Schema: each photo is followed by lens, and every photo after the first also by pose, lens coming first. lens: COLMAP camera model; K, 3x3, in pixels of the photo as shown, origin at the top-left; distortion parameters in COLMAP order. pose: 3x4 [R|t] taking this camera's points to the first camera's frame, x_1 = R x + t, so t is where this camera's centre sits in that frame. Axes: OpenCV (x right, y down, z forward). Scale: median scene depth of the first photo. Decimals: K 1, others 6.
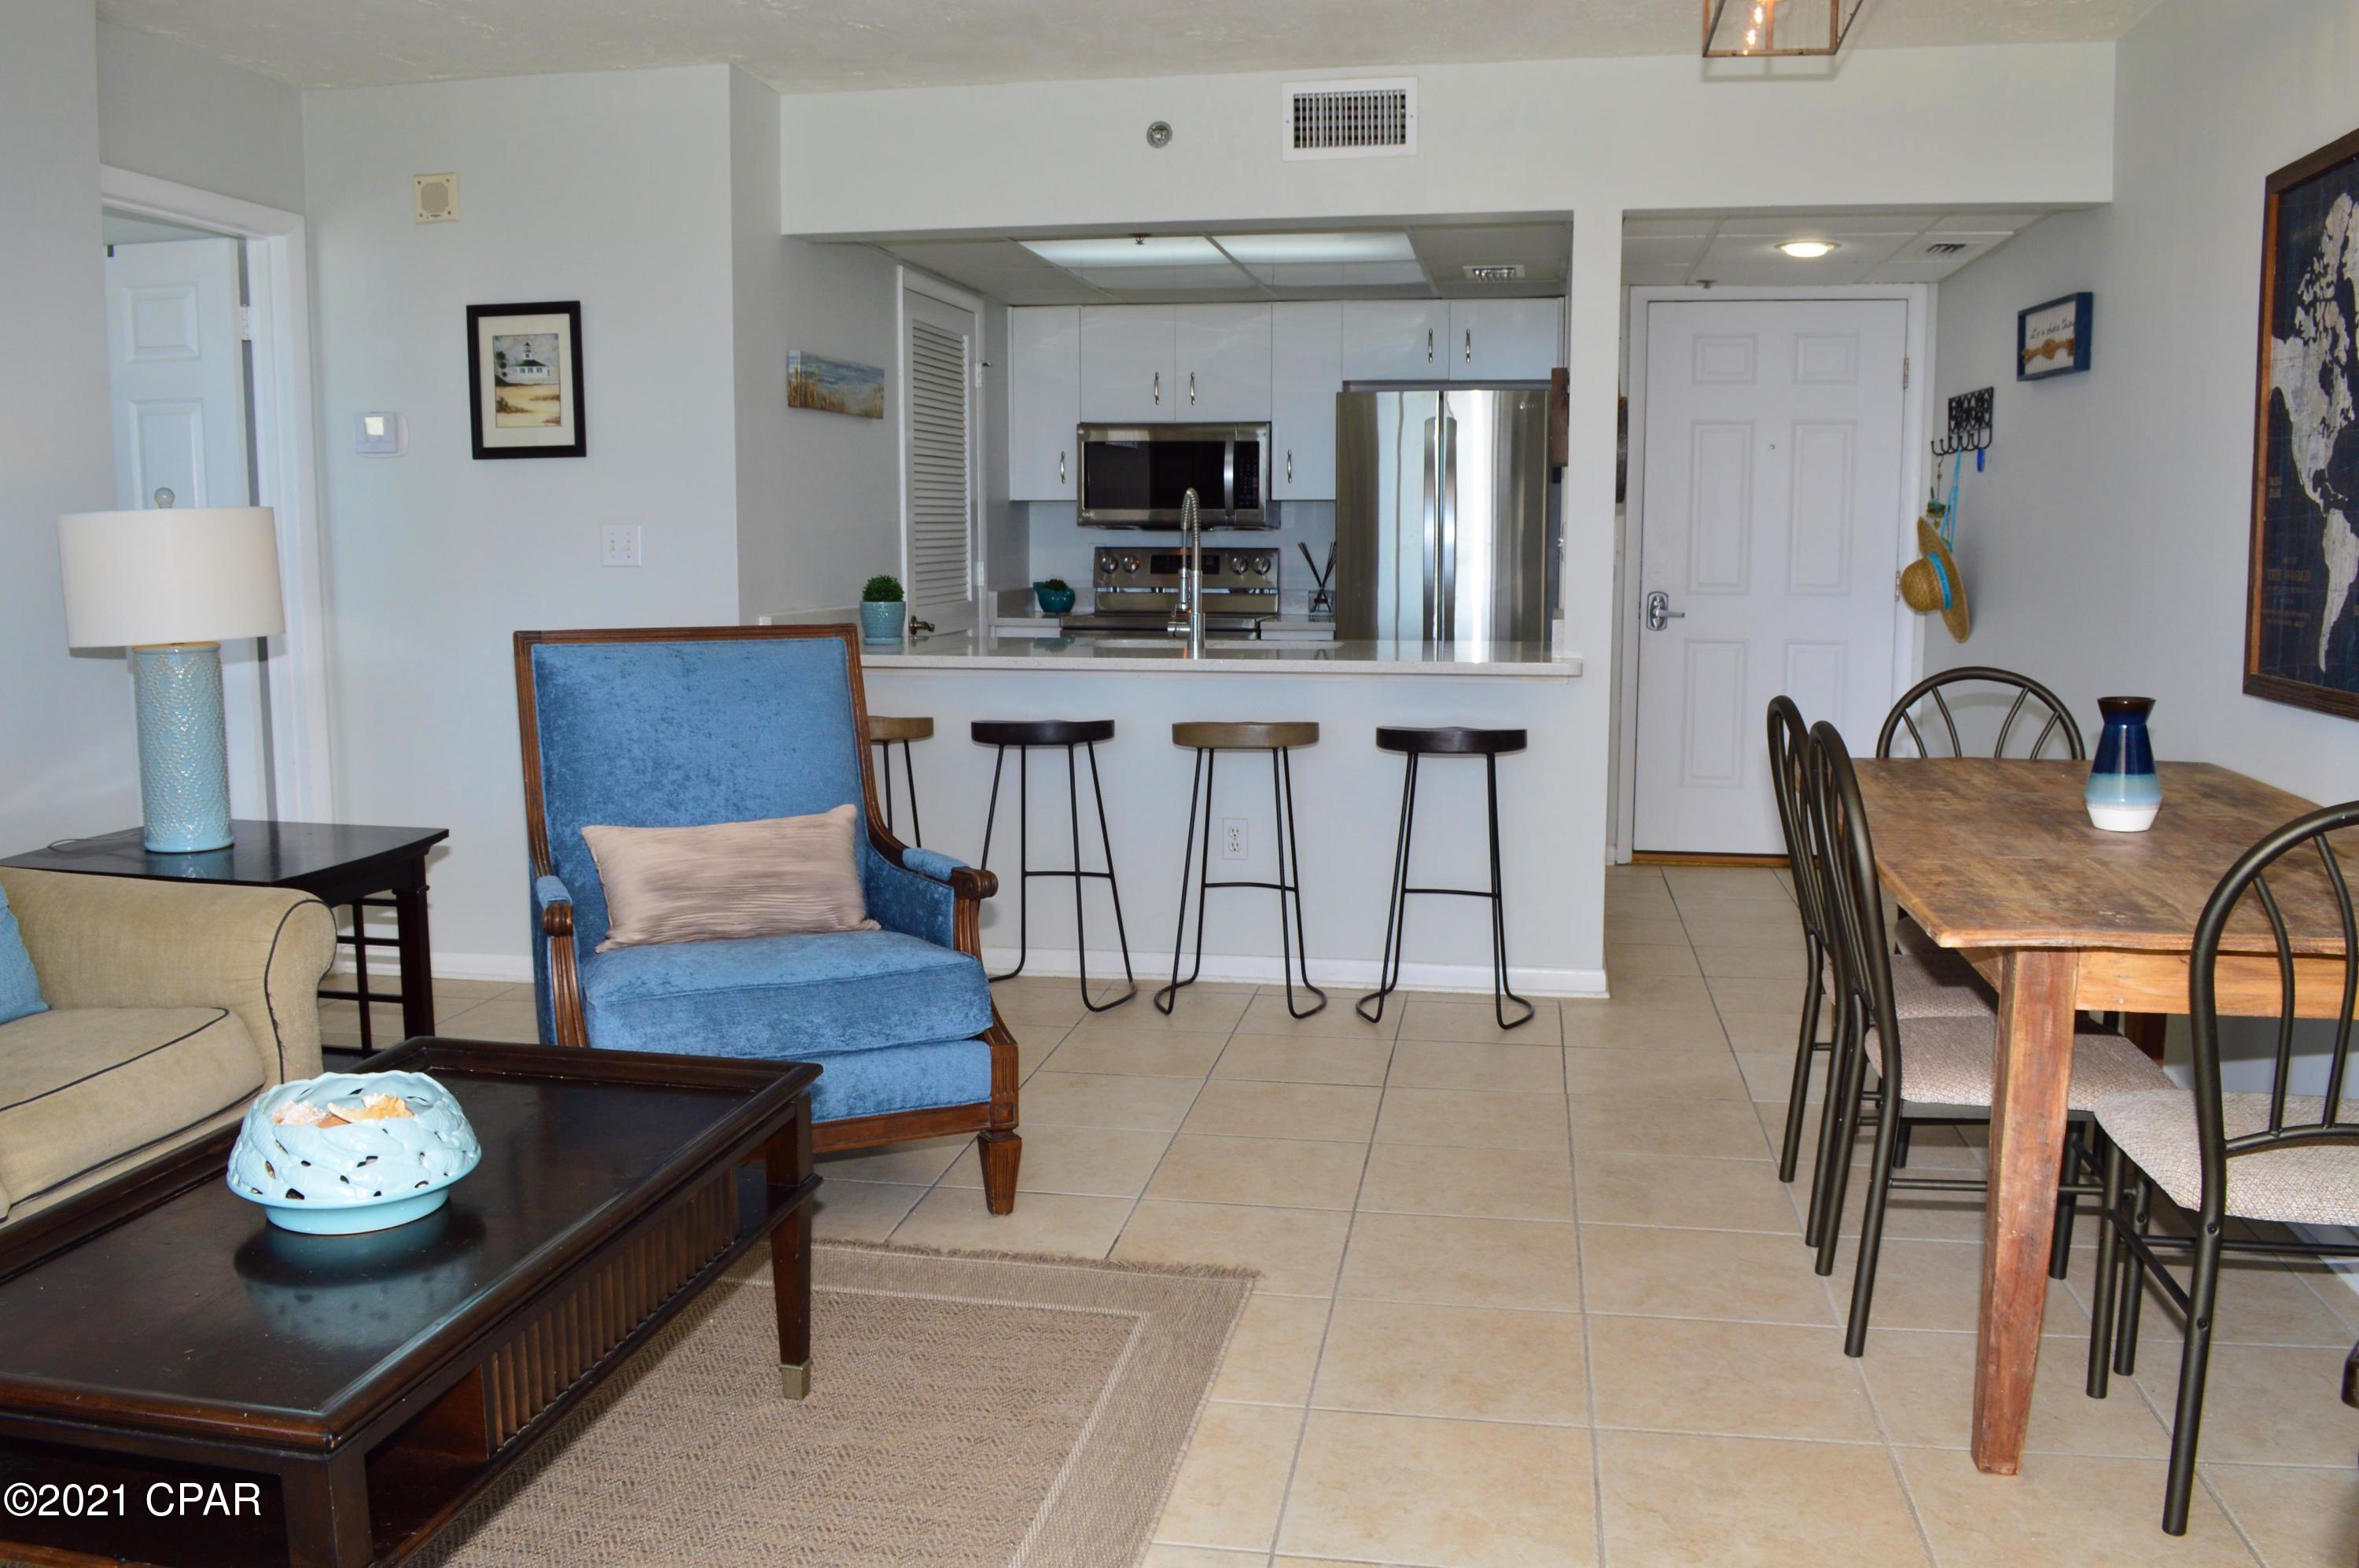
lens RADIAL K [[1907.5, 0, 1179.5], [0, 1907.5, 784.0], [0, 0, 1]] dist [-0.085385, 0.000335]
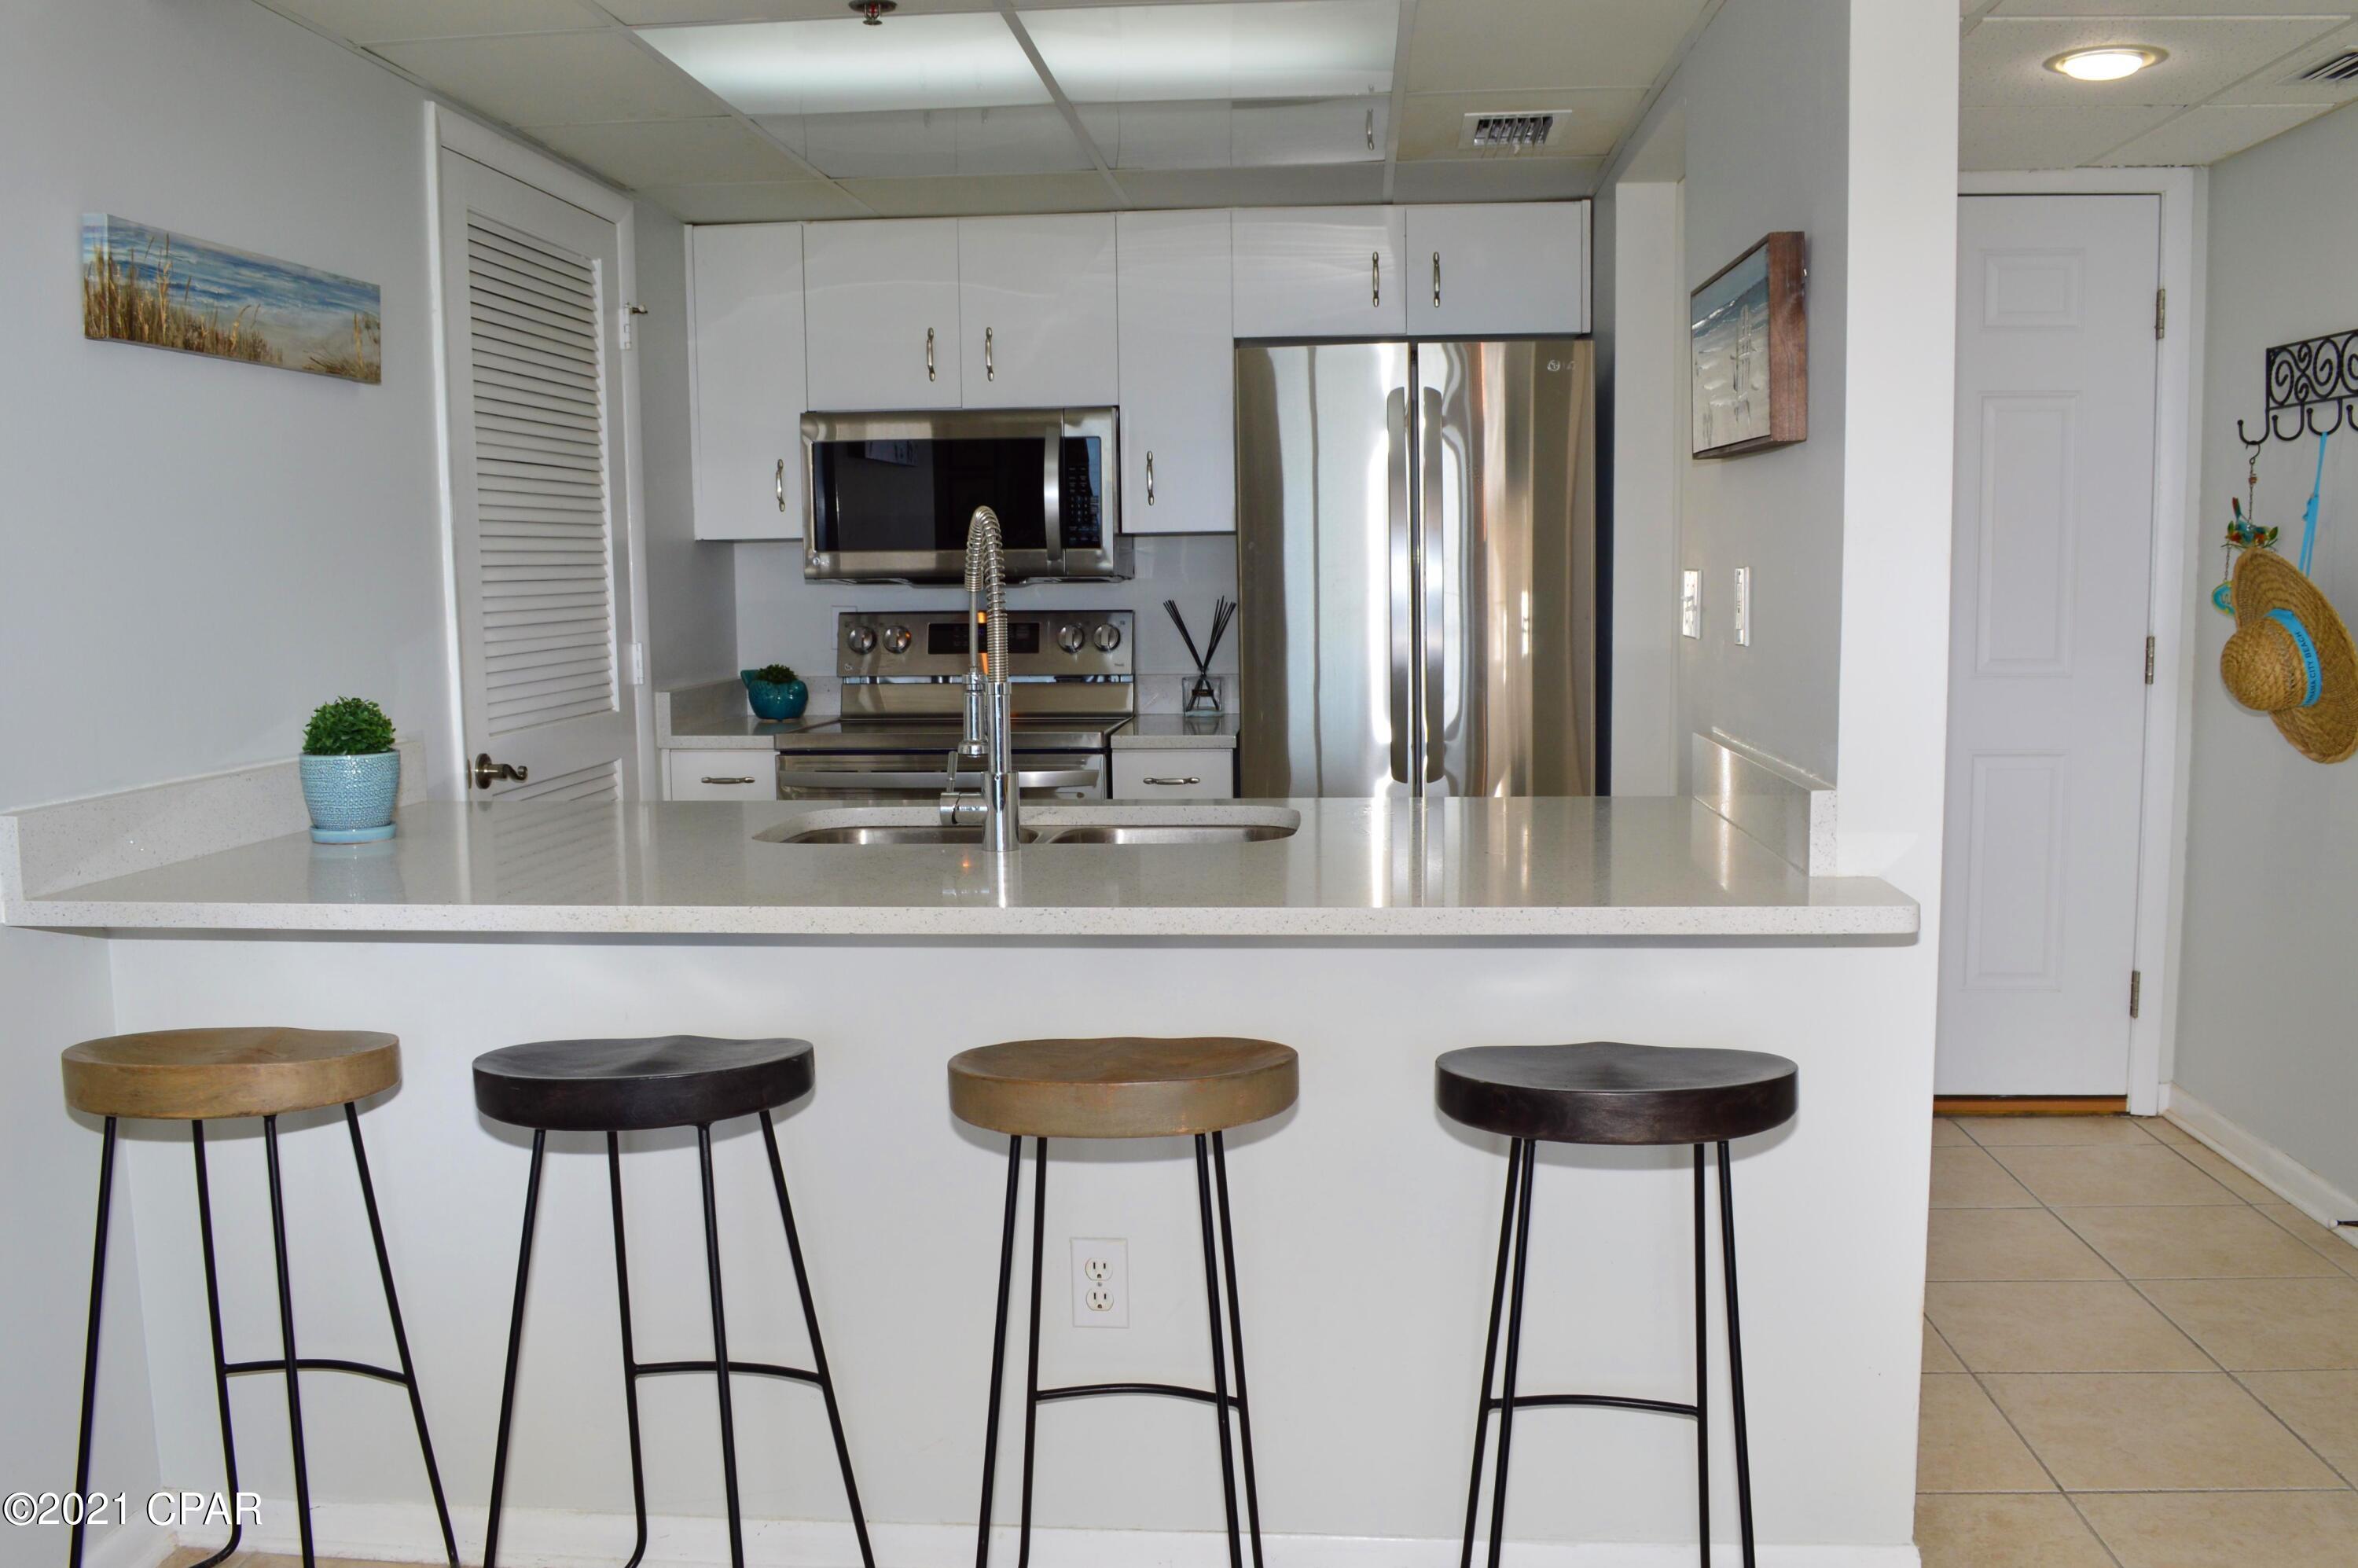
lens RADIAL K [[1906.6, 0, 1179.0], [0, 1906.6, 784.0], [0, 0, 1]] dist [-0.085385, 0.000335]
pose [[0.994988, -0.024008, 0.097074, 0.005147], [0.026021, 0.999471, -0.019522, -0.056873], [-0.096553, 0.021950, 0.995086, 0.394891]]
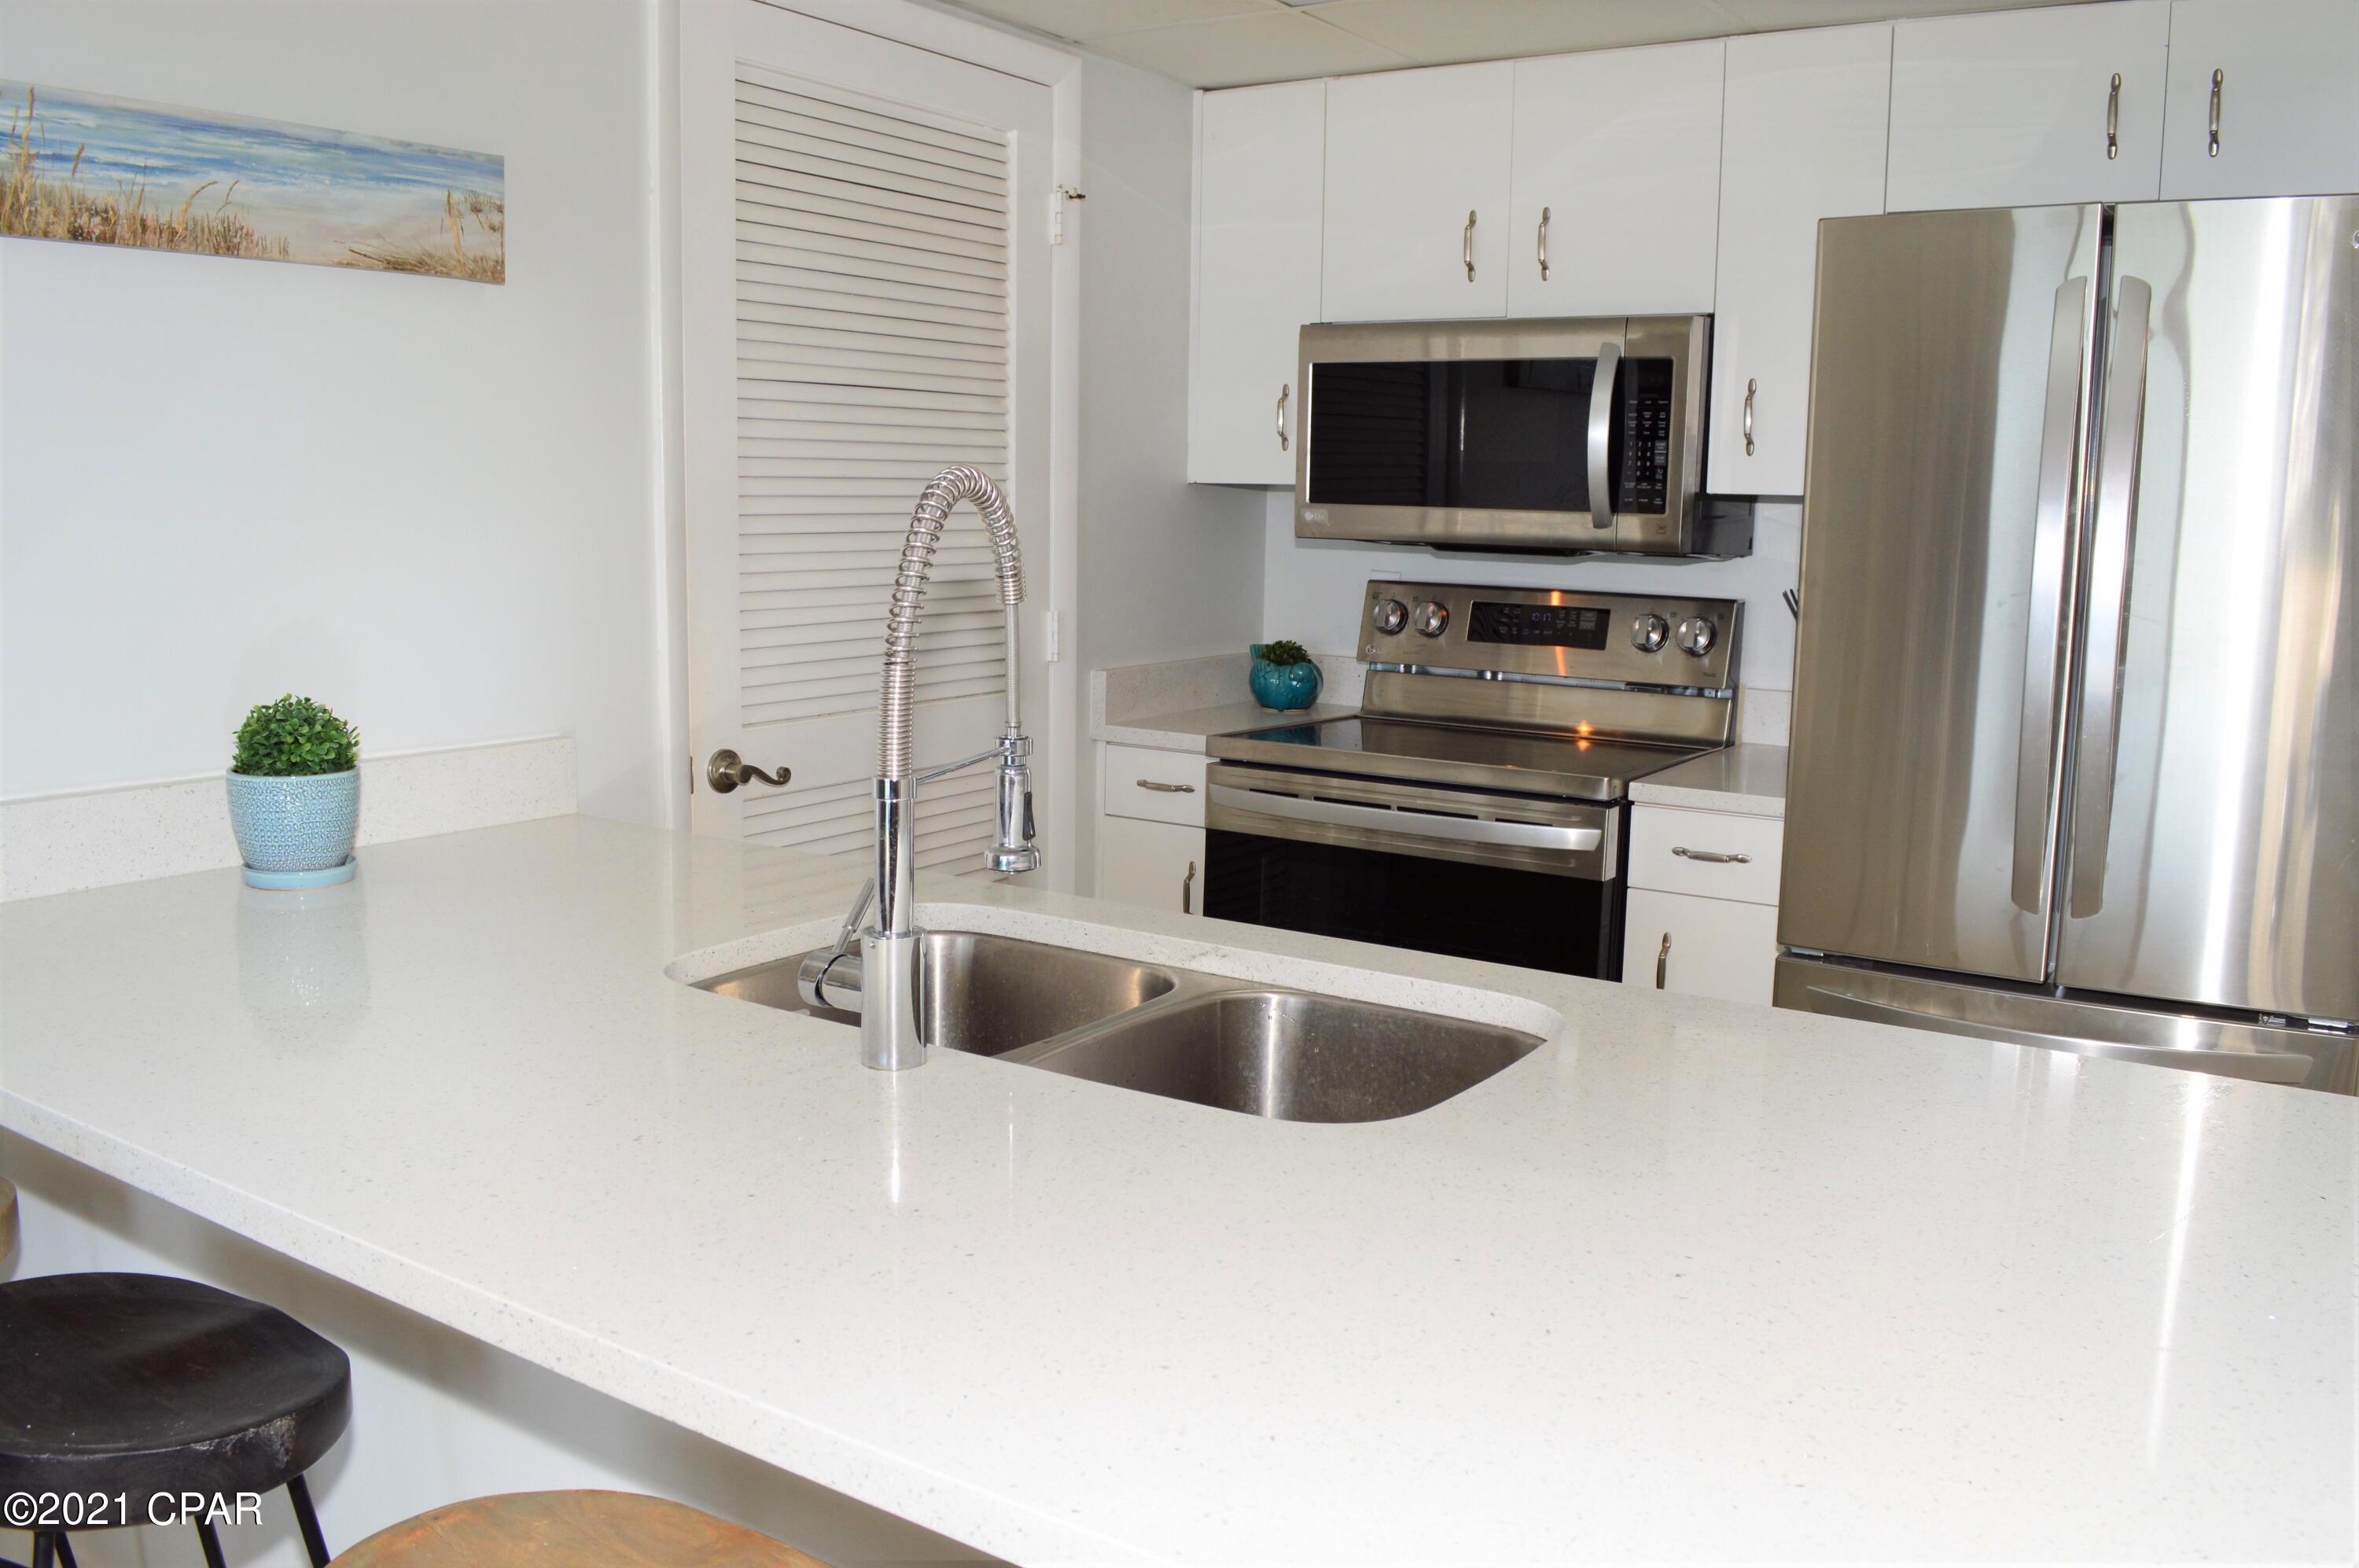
lens RADIAL K [[1865.8, 0, 1182.6], [0, 1865.8, 743.4], [0, 0, 1]] dist [-0.075133, 0.001471]
pose [[0.922055, 0.068690, -0.380916, 0.105246], [-0.069327, 0.997521, 0.012065, -0.090669], [0.380801, 0.015283, 0.924531, 0.573135]]
